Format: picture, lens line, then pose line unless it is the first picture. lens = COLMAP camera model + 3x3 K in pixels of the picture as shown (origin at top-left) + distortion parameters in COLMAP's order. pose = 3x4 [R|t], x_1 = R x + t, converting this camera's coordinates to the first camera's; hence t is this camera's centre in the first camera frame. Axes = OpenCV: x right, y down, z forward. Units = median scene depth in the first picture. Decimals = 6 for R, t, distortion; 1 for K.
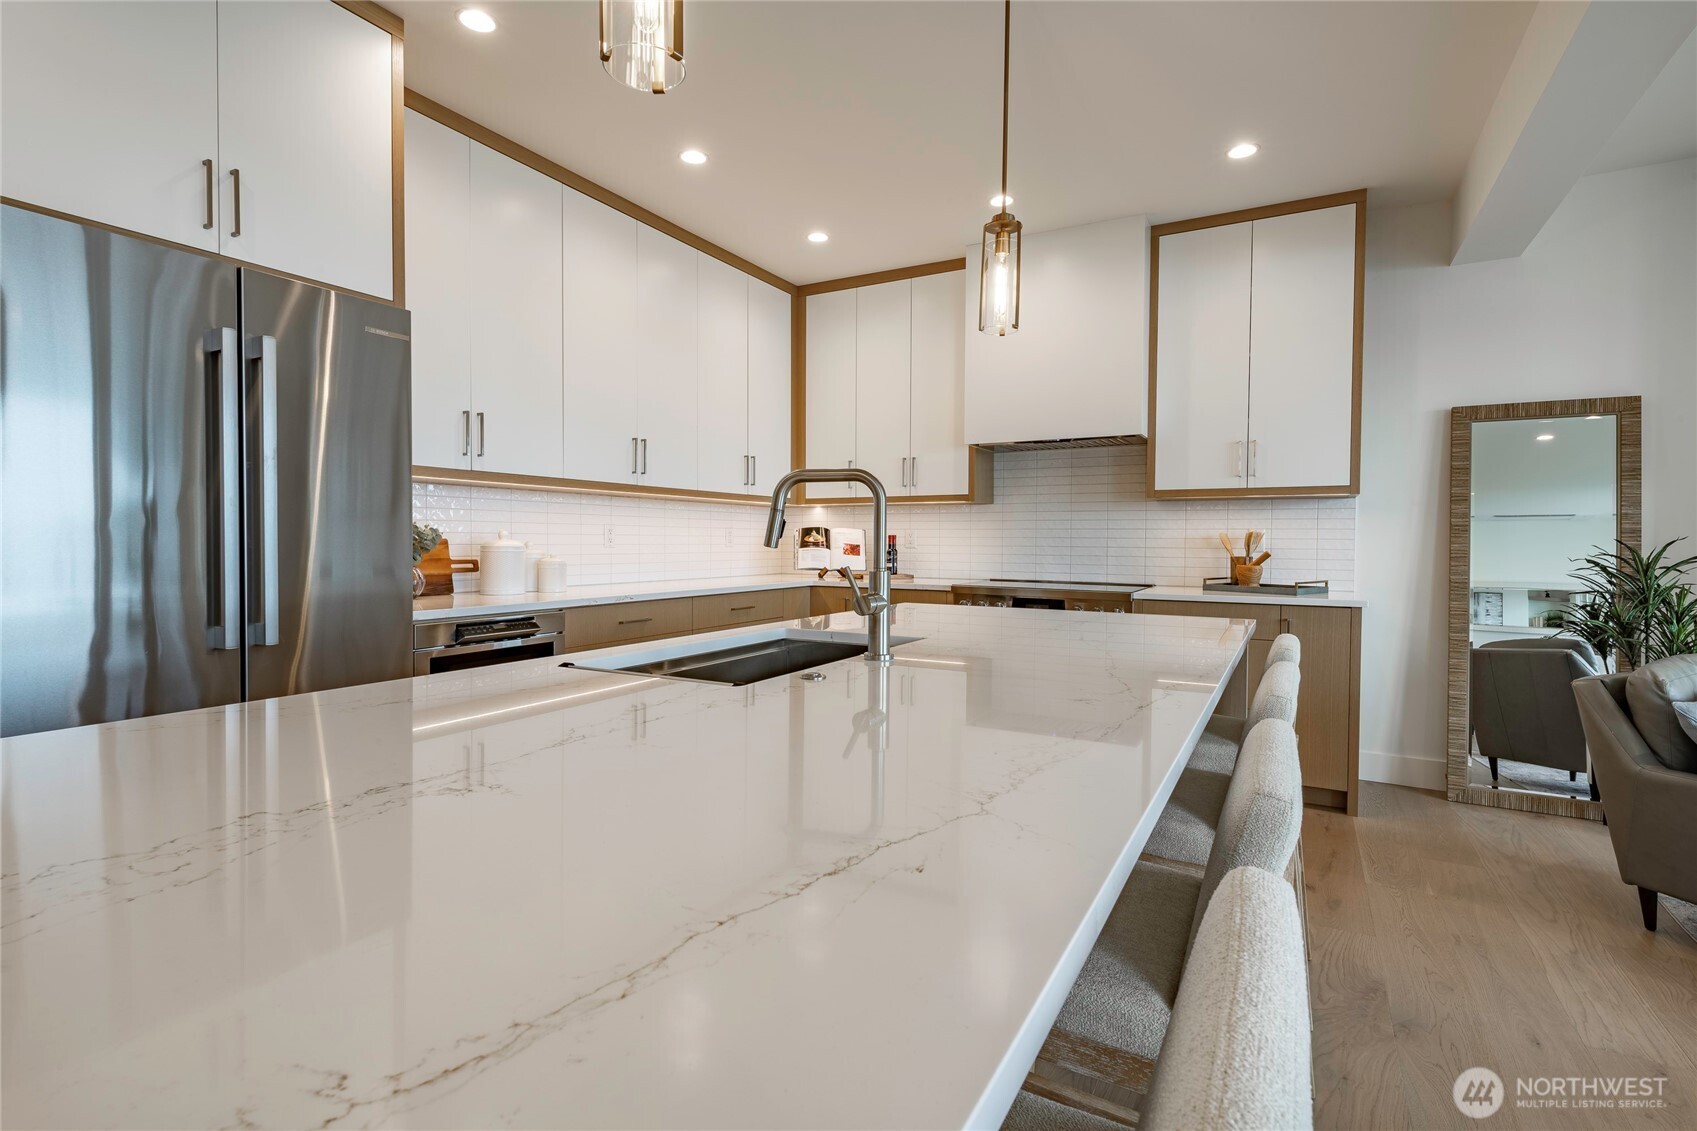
lens RADIAL K [[785.5, 0, 860.2], [0, 785.5, 561.0], [0, 0, 1]] dist [0.001669, -0.000395]
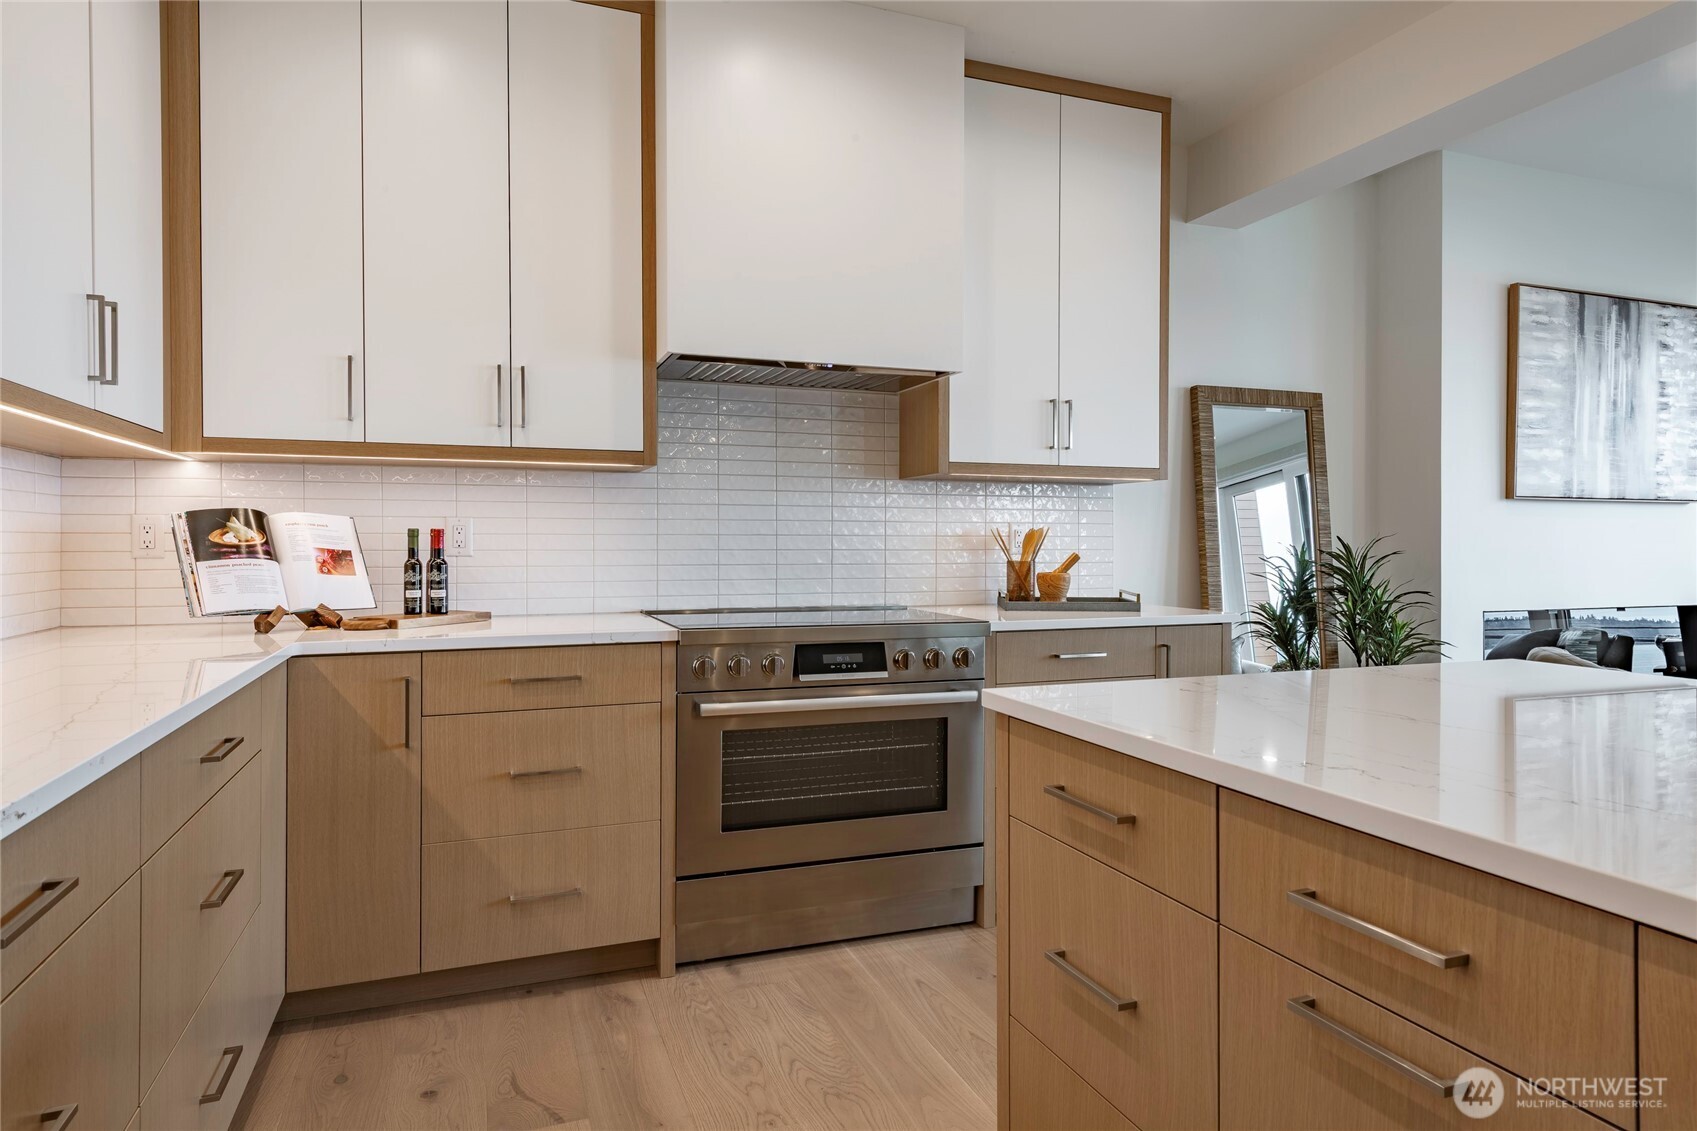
lens RADIAL K [[977.9, 0, 851.0], [0, 977.9, 547.0], [0, 0, 1]] dist [0.026495, -0.003769]
pose [[0.647900, -0.009354, 0.761668, -0.298955], [0.022800, 0.999715, -0.007118, -0.015442], [-0.761384, 0.021978, 0.647929, 0.540292]]
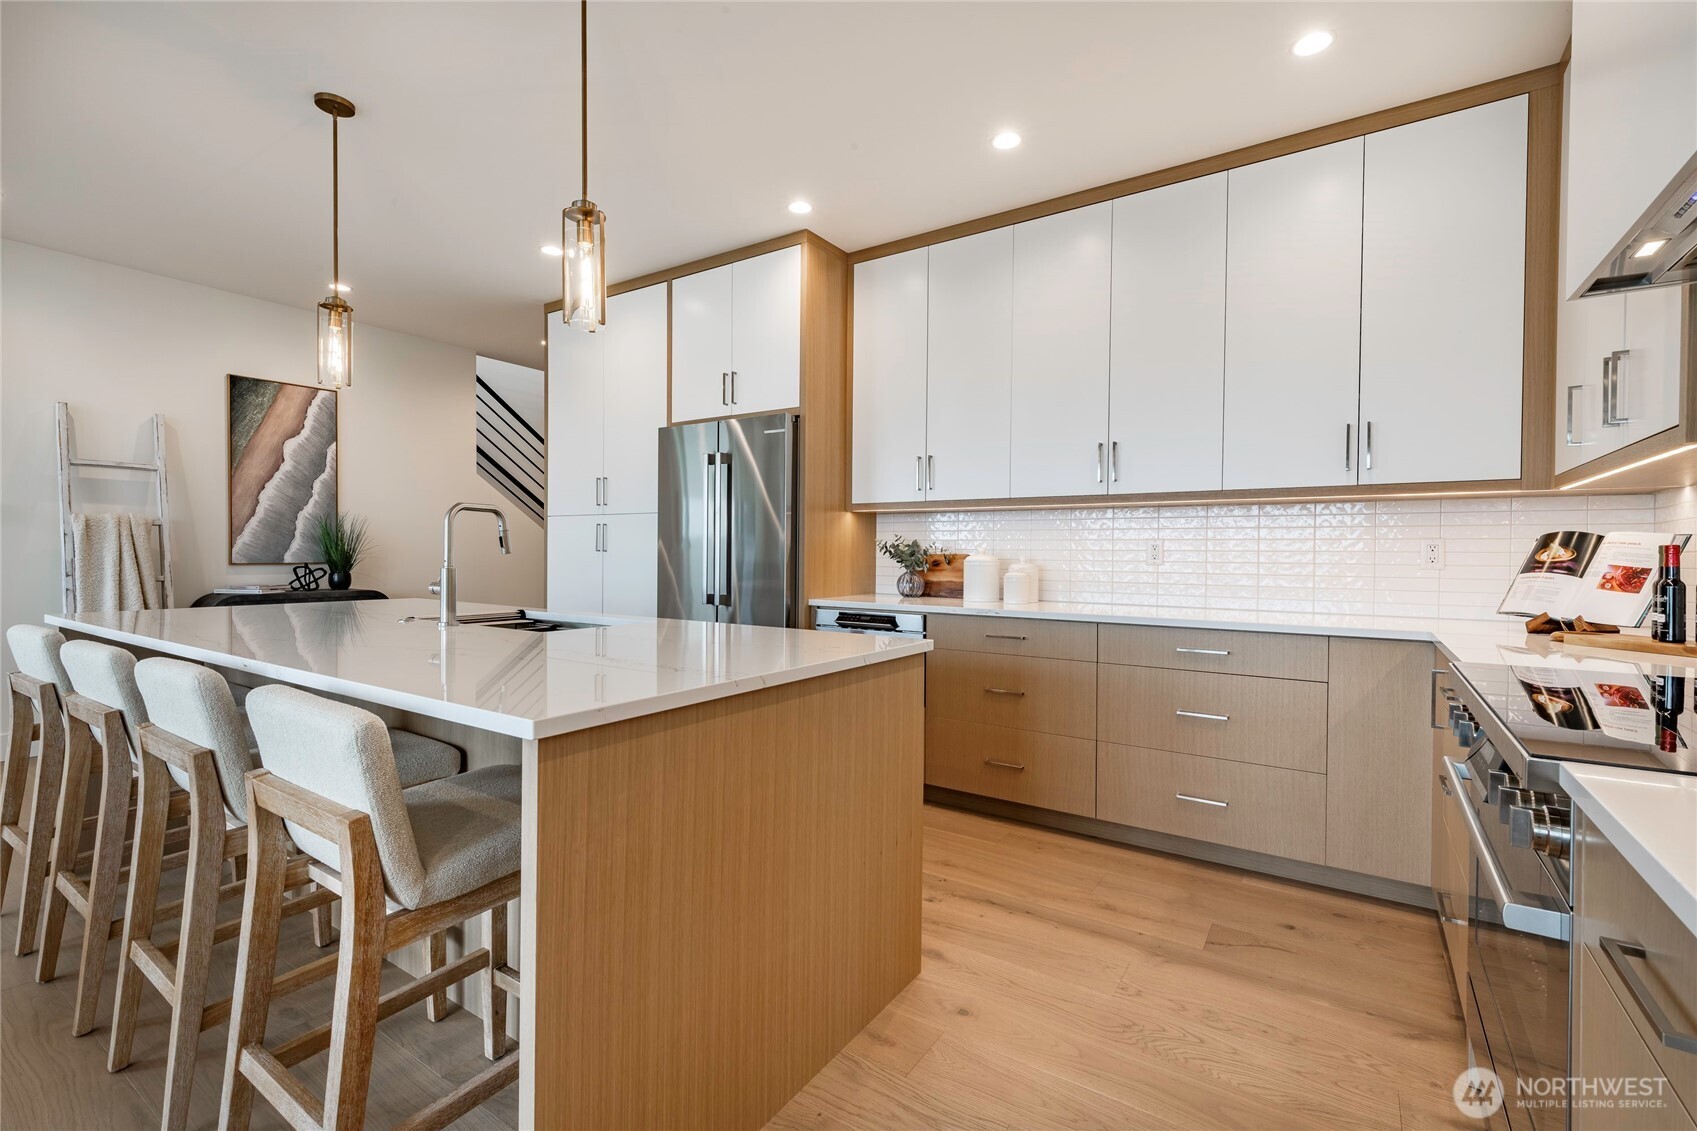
lens RADIAL K [[743.3, 0, 870.1], [0, 743.3, 568.5], [0, 0, 1]] dist [0.001134, -0.000003]
pose [[-0.075959, 0.013336, -0.997022, 0.556152], [-0.034916, 0.999262, 0.016026, -0.015498], [0.996499, 0.036029, -0.075437, 0.756650]]
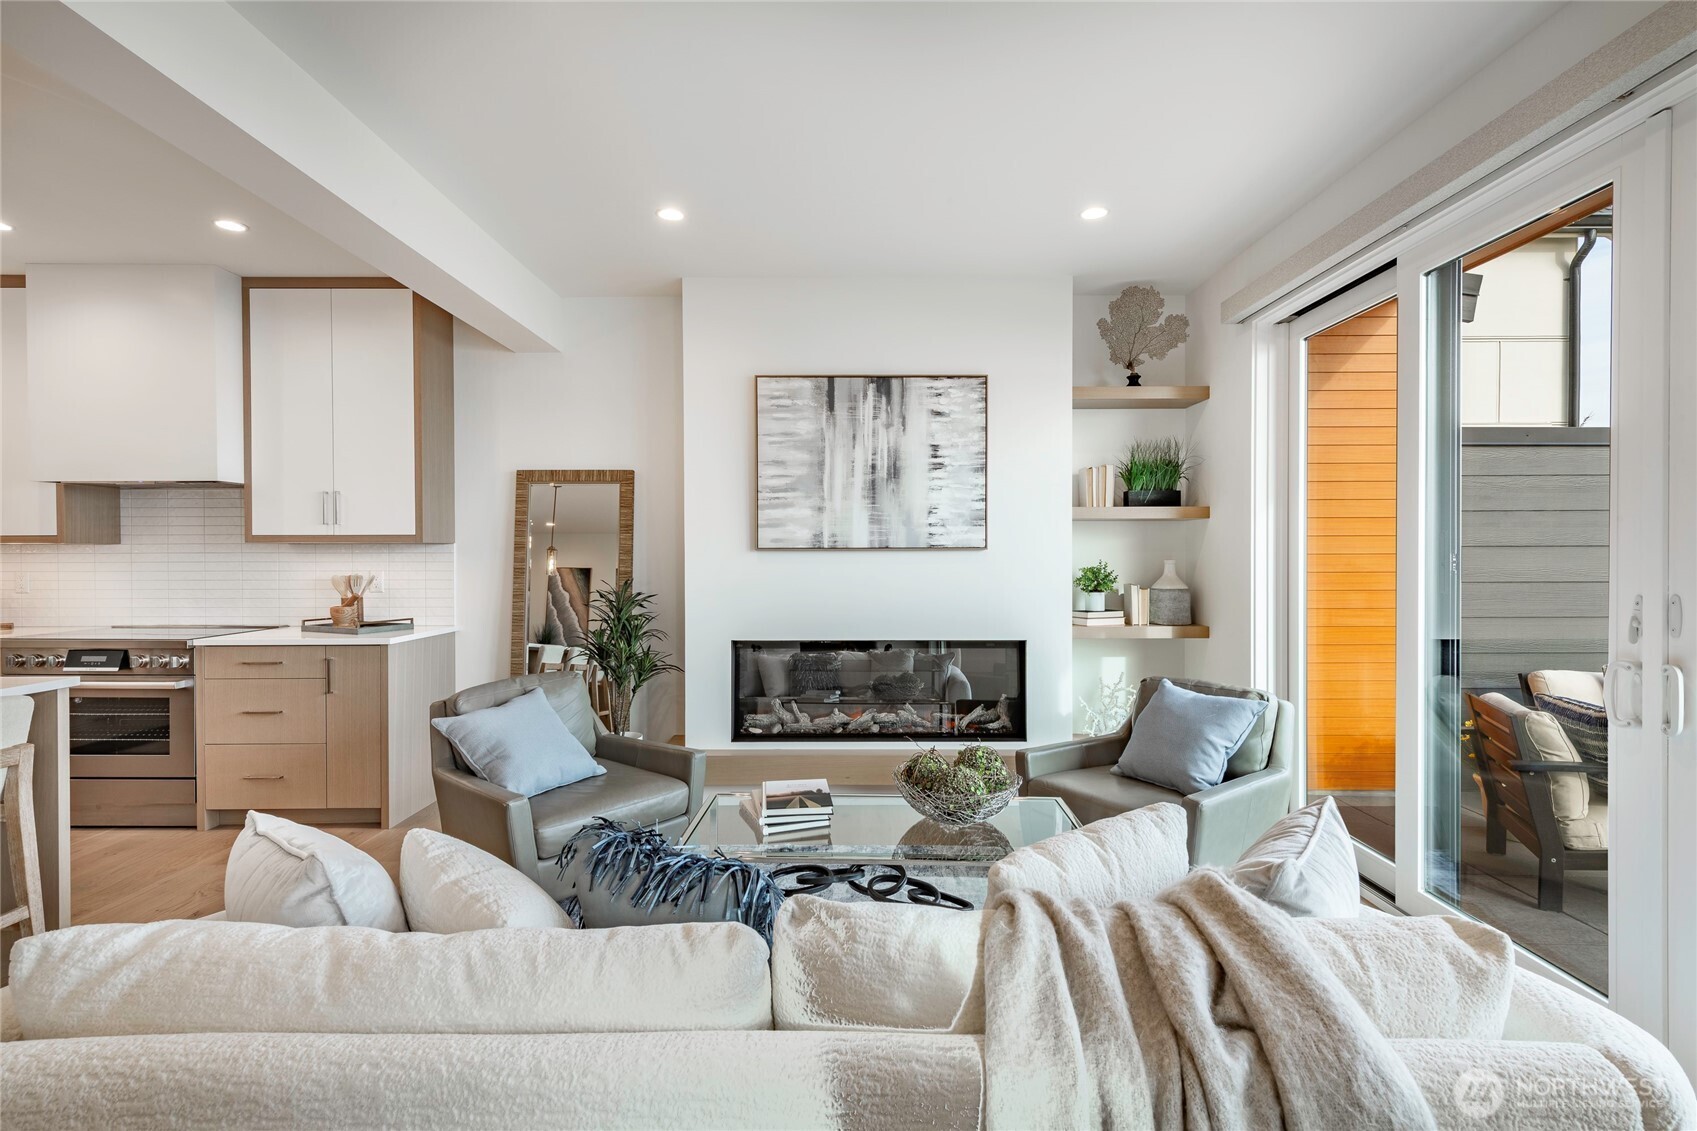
lens RADIAL K [[794.1, 0, 848.5], [0, 794.1, 565.5], [0, 0, 1]] dist [0.010998, -0.000549]
pose [[0.876832, -0.015343, 0.480552, 0.558844], [0.020569, 0.999773, -0.005609, -0.029298], [-0.480357, 0.014802, 0.876948, -0.285702]]
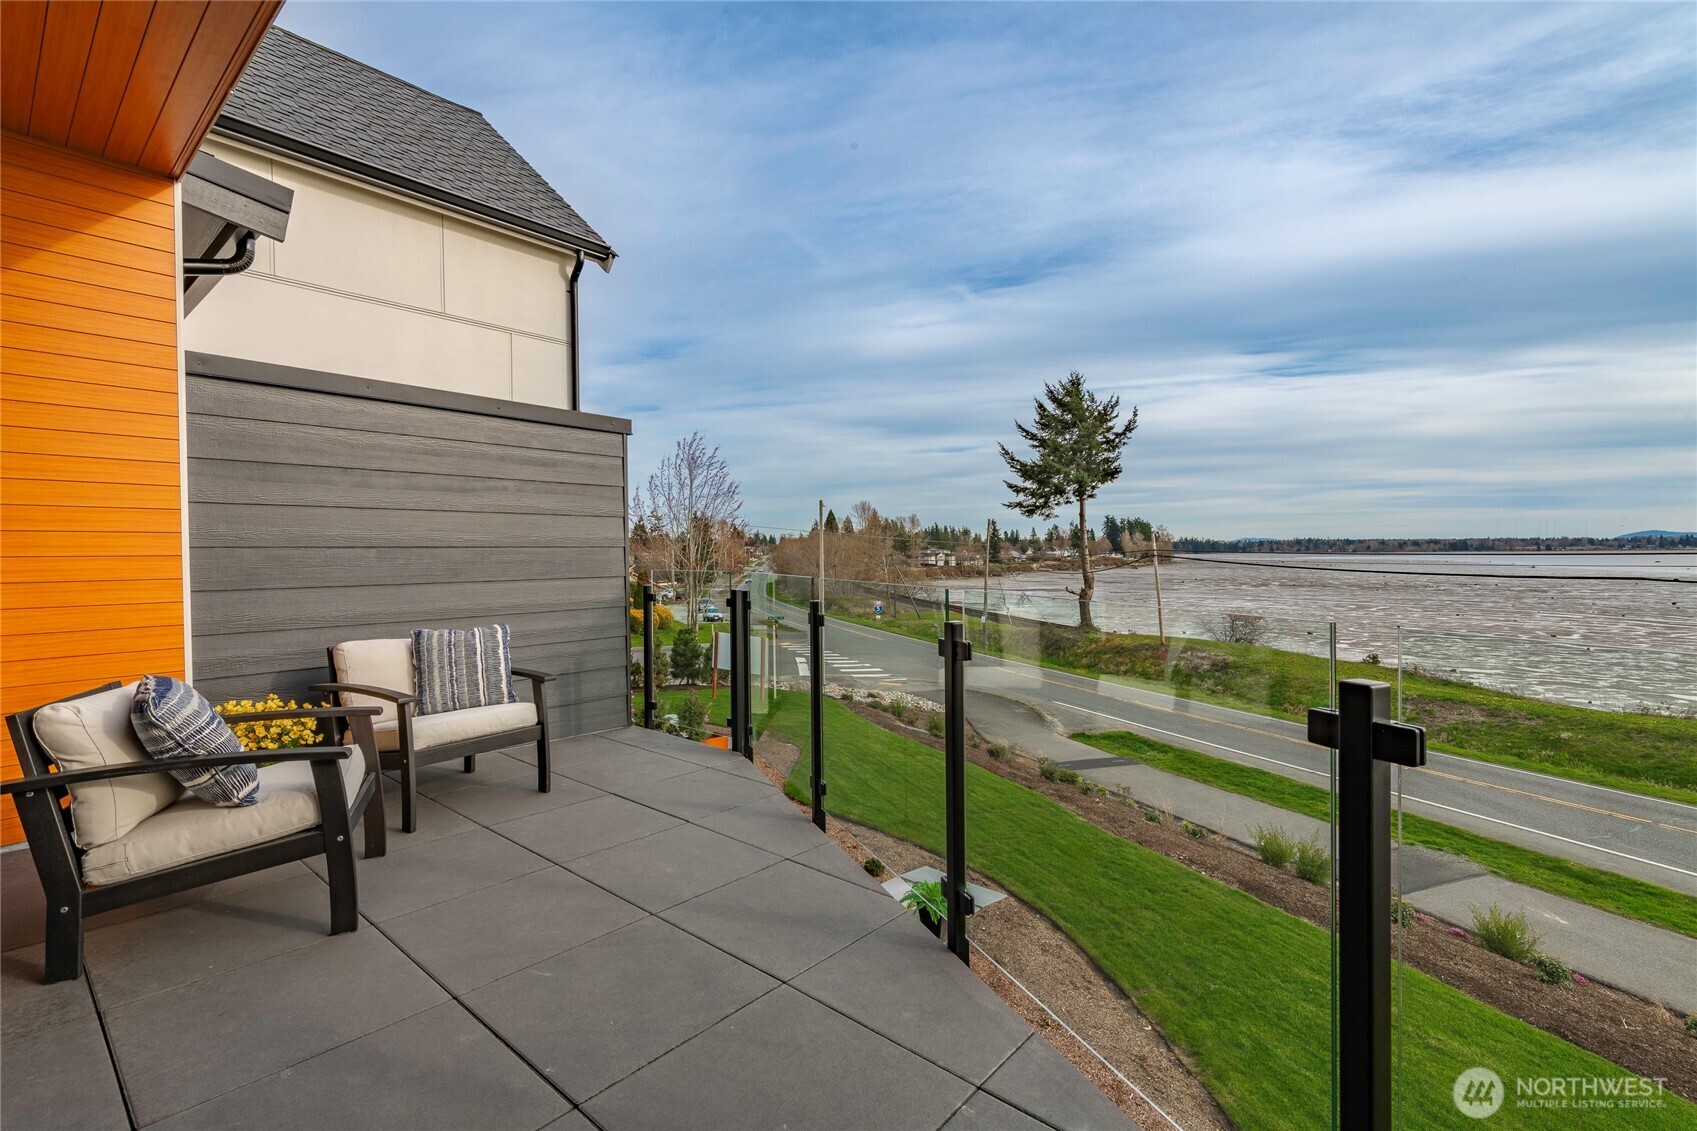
lens RADIAL K [[754.2, 0, 848.5], [0, 754.2, 565.5], [0, 0, 1]] dist [0.004810, 0.000470]
pose [[0.204284, -0.026462, 0.978554, 1.113290], [0.033569, 0.999236, 0.020013, 0.033412], [-0.978336, 0.028761, 0.205016, -0.566126]]
